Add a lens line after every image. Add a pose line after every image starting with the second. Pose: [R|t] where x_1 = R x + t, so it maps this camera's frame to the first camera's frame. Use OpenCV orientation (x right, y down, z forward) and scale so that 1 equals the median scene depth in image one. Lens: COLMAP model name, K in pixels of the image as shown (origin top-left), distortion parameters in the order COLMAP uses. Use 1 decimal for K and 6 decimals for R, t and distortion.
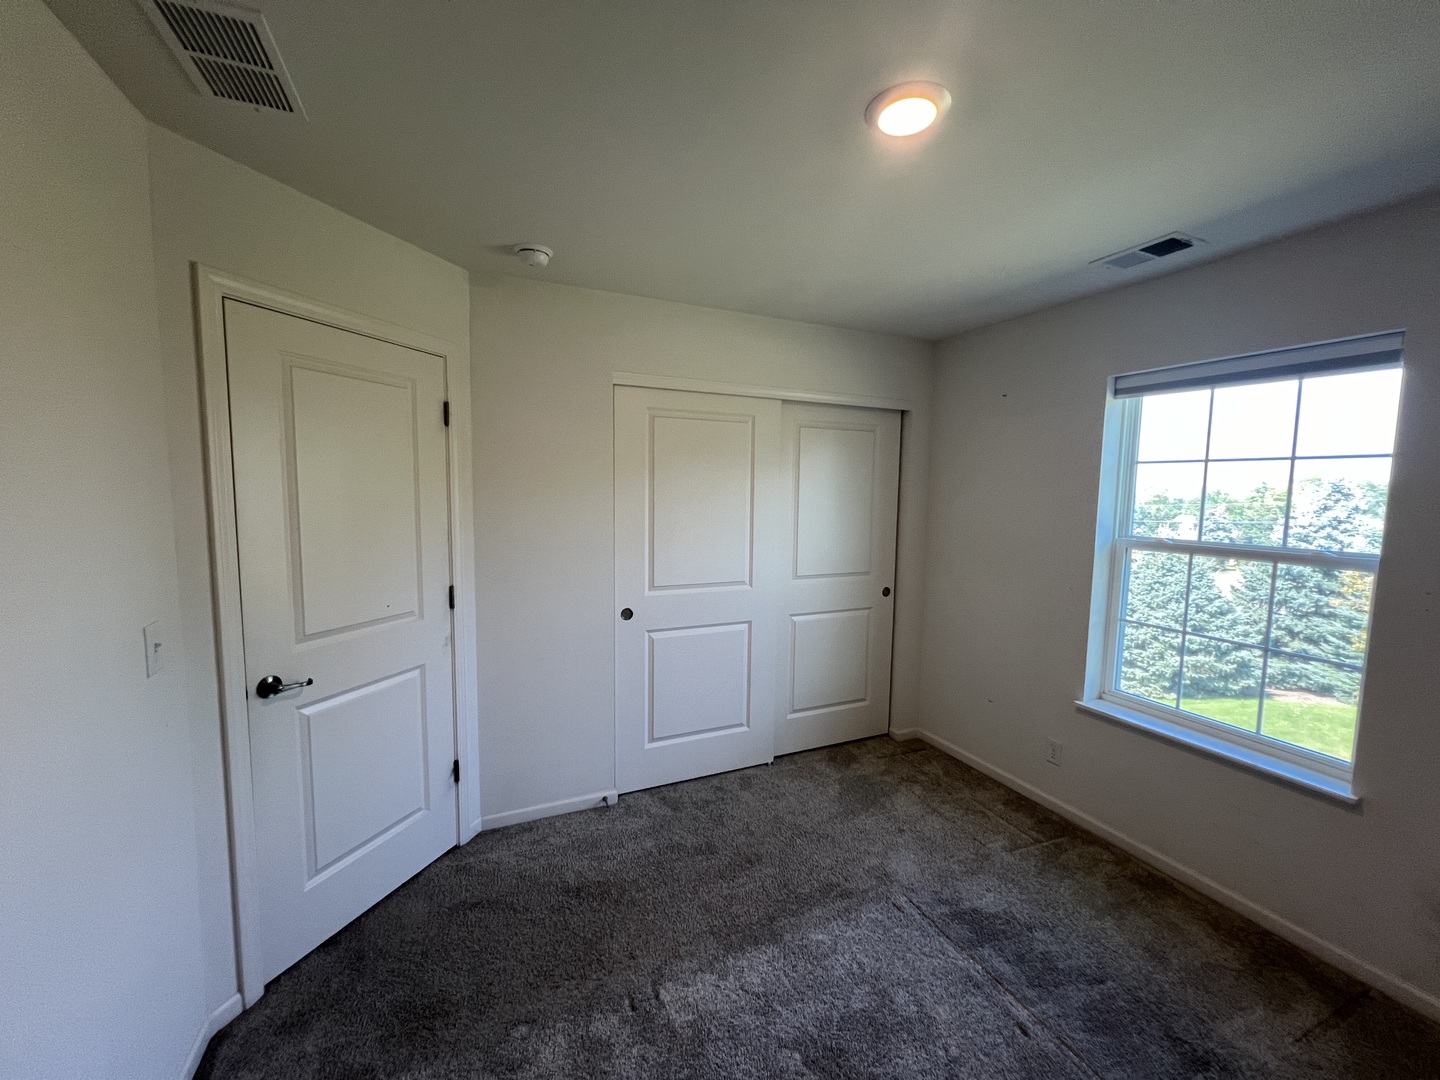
lens RADIAL K [[572.8, 0, 723.6], [0, 572.8, 543.8], [0, 0, 1]] dist [0.000138, 0.000185]
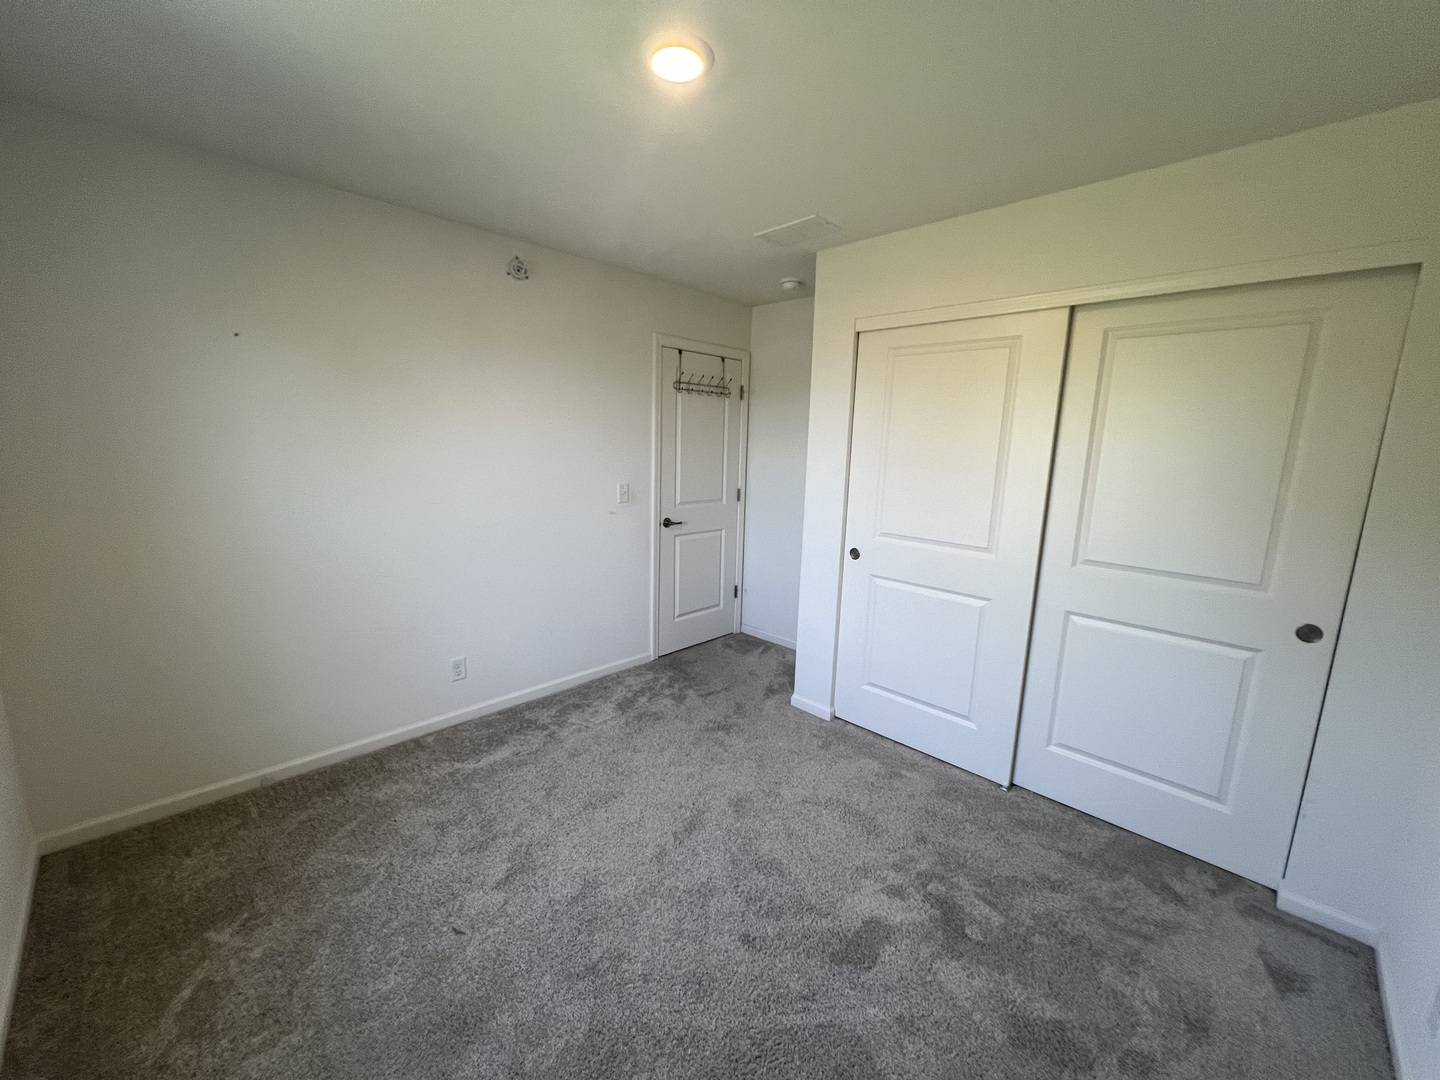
lens RADIAL K [[572.8, 0, 723.6], [0, 572.8, 543.8], [0, 0, 1]] dist [0.000138, 0.000185]
pose [[0.320263, 0.159141, -0.933866, 0.616070], [-0.103156, 0.985785, 0.132612, -0.011174], [0.941696, 0.053863, 0.332127, 0.329639]]
